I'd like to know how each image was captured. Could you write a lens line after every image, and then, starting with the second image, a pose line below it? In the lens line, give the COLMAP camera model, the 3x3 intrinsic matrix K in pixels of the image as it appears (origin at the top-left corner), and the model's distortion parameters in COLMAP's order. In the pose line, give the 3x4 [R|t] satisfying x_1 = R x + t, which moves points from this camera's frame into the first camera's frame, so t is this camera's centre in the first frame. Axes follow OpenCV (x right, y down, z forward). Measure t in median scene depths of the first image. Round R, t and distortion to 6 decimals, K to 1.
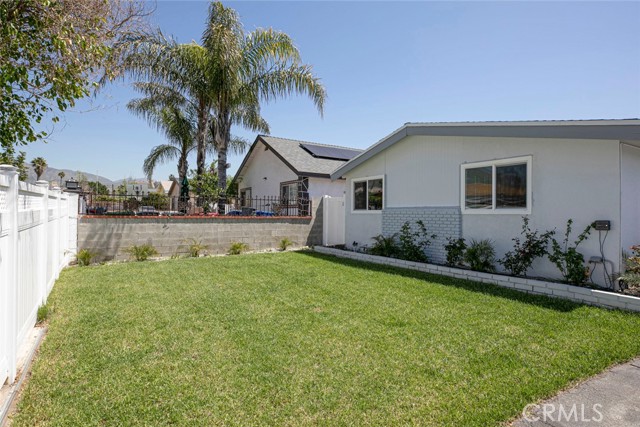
lens RADIAL K [[353.8, 0, 320.0], [0, 353.8, 213.5], [0, 0, 1]] dist [-0.034474, 0.001520]
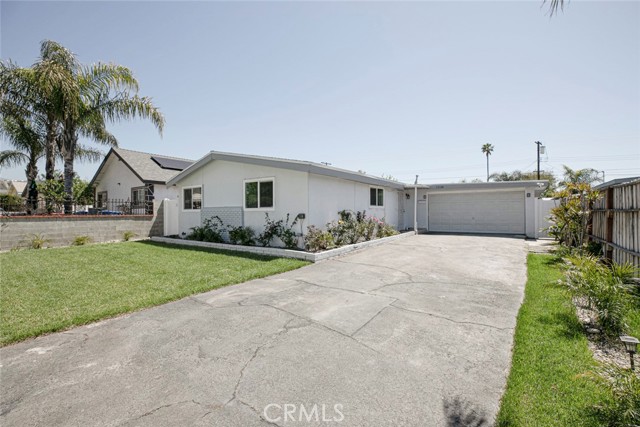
lens RADIAL K [[286.0, 0, 322.5], [0, 286.0, 215.0], [0, 0, 1]] dist [-0.030772, 0.000788]
pose [[0.918459, -0.016823, 0.395159, 0.147982], [0.012414, 0.999829, 0.013712, 0.003614], [-0.395322, -0.007688, 0.918510, -0.227158]]
